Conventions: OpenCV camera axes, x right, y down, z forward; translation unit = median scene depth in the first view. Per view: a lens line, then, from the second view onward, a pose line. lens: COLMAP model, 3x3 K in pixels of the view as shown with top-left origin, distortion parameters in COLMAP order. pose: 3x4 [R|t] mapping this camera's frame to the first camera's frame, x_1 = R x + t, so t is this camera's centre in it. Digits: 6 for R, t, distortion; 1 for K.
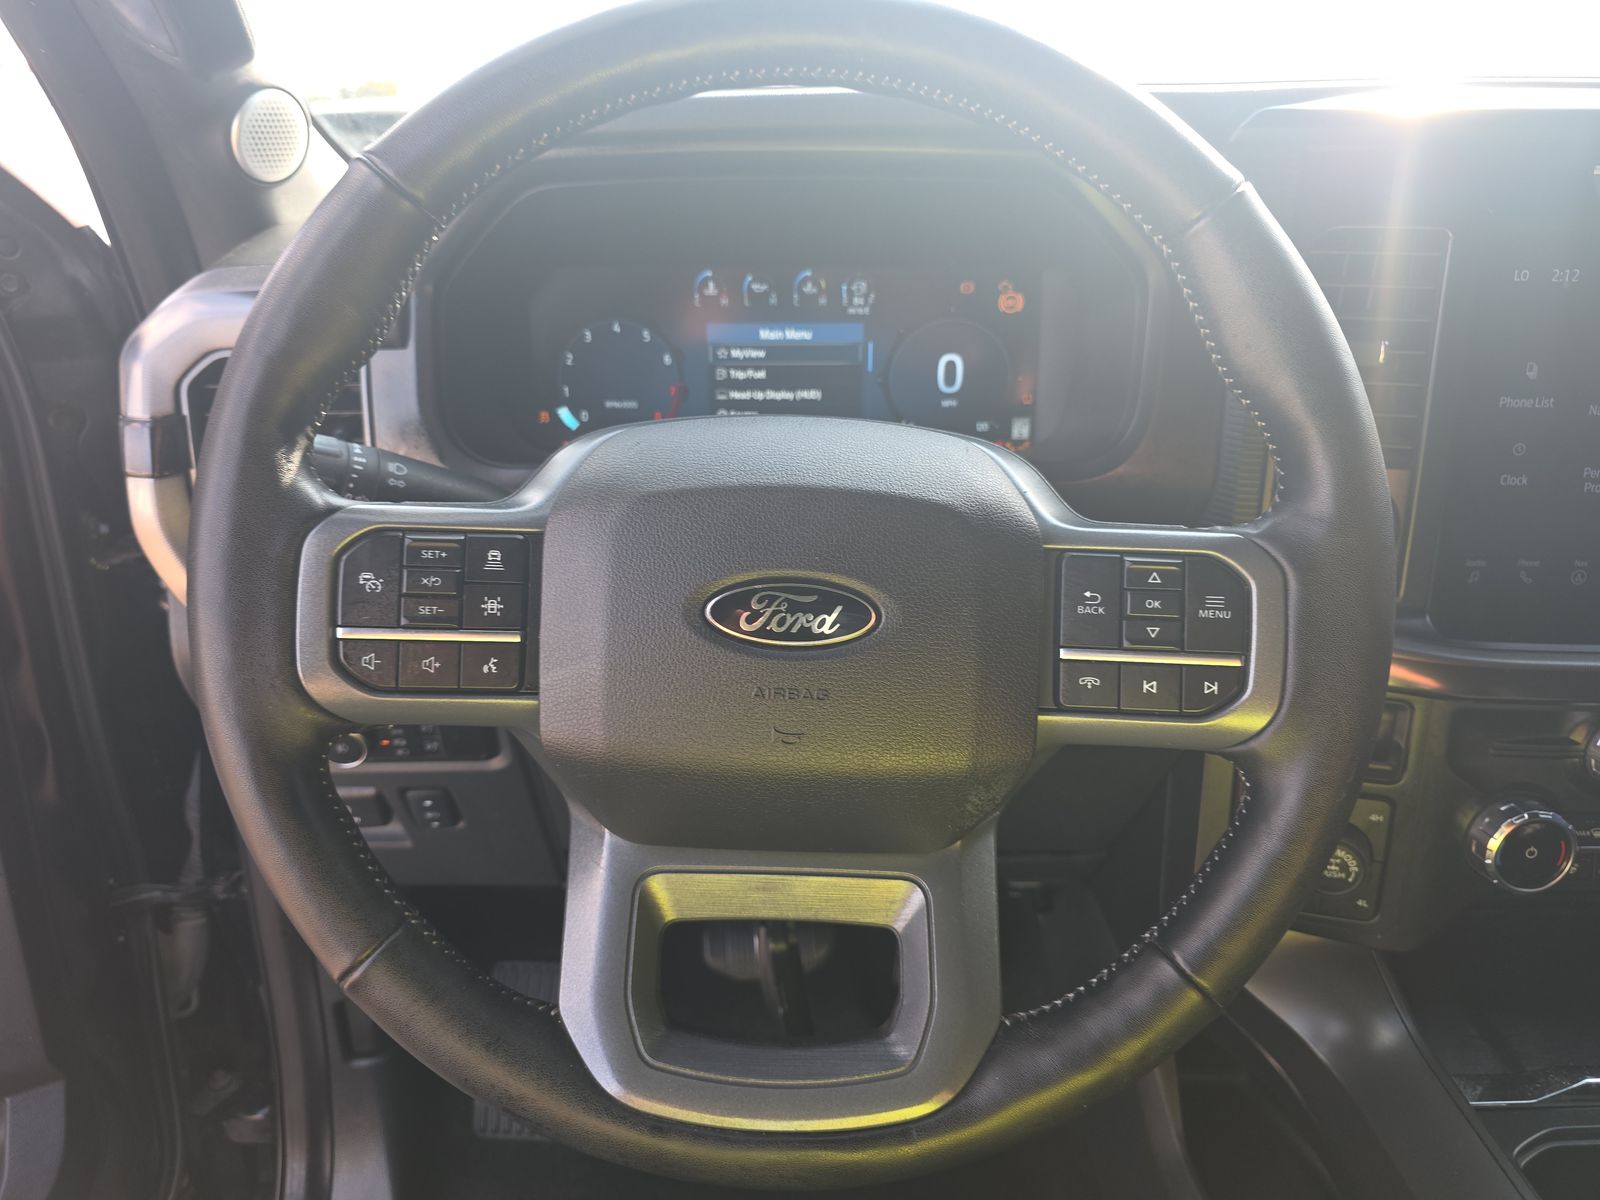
lens RADIAL K [[1160.8, 0, 806.0], [0, 1160.8, 606.0], [0, 0, 1]] dist [-0.002679, -0.008270]
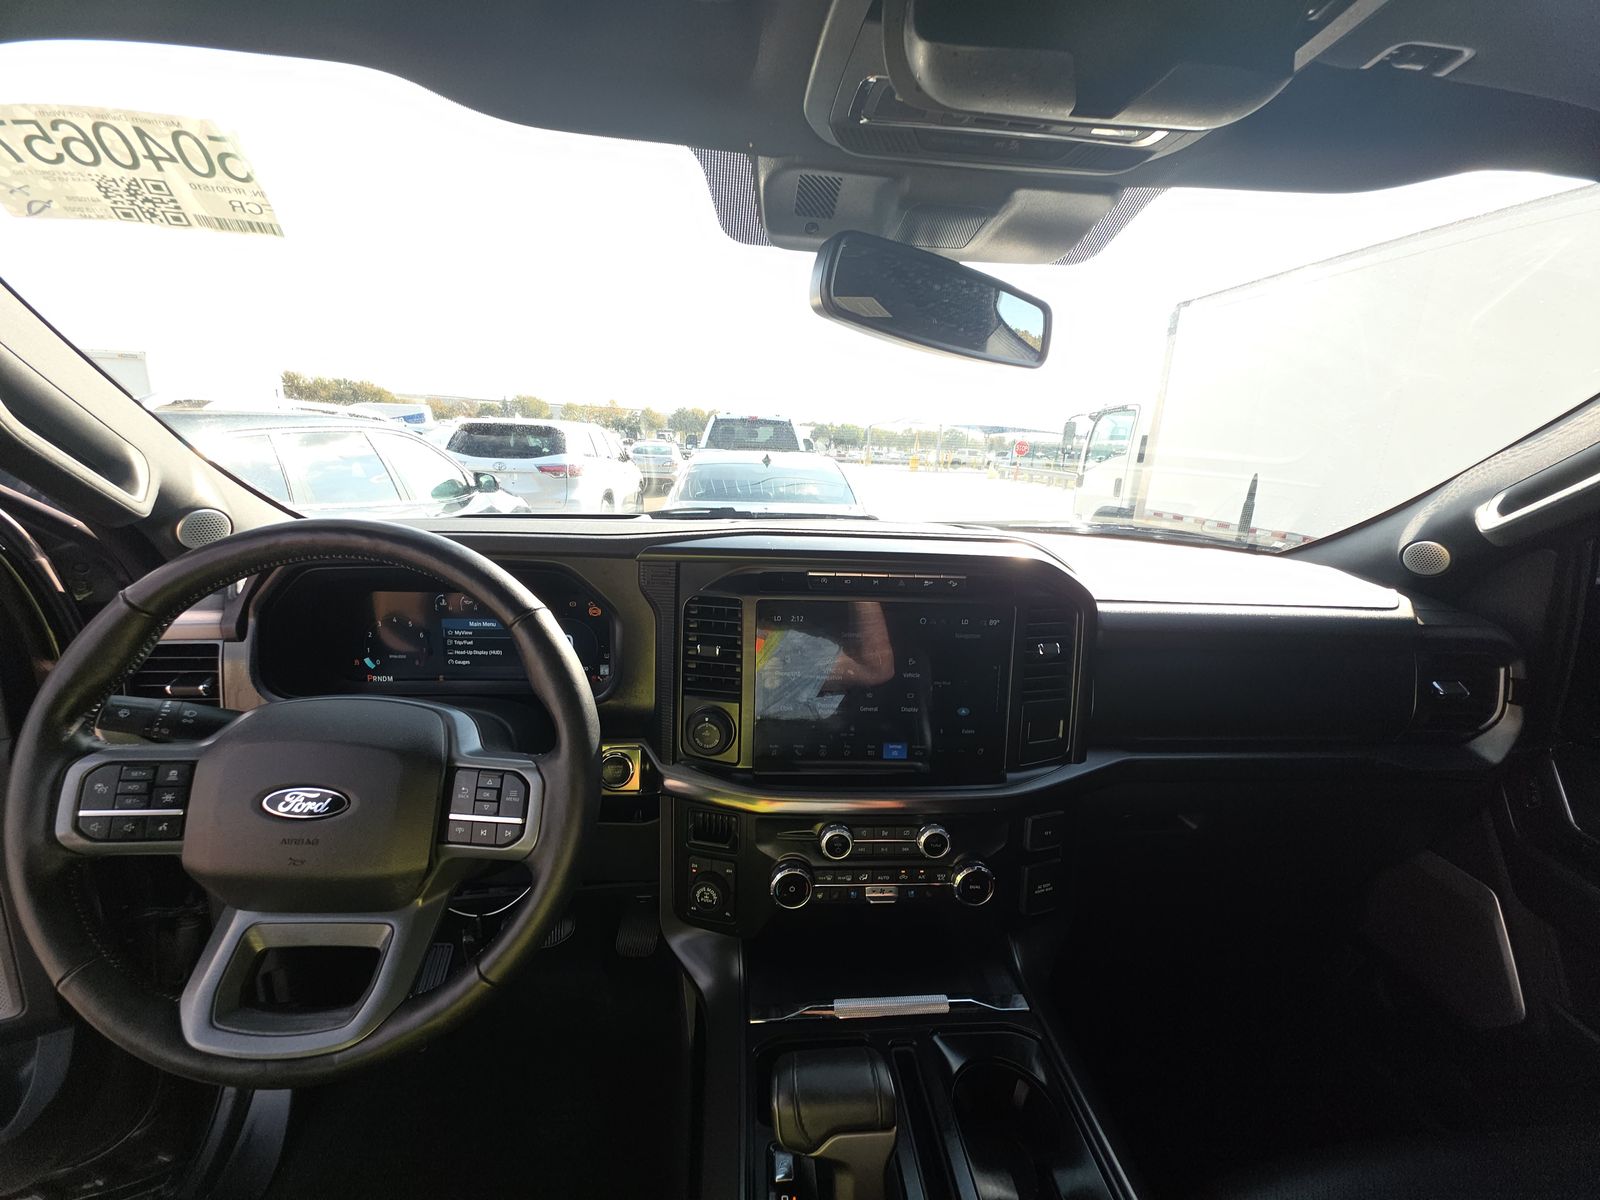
lens RADIAL K [[647.6, 0, 795.9], [0, 647.6, 607.9], [0, 0, 1]] dist [0.001902, -0.000170]
pose [[0.995238, 0.018500, 0.095706, 0.429243], [-0.004545, 0.989564, -0.144024, -0.101188], [-0.097371, 0.142903, 0.984935, -0.189579]]
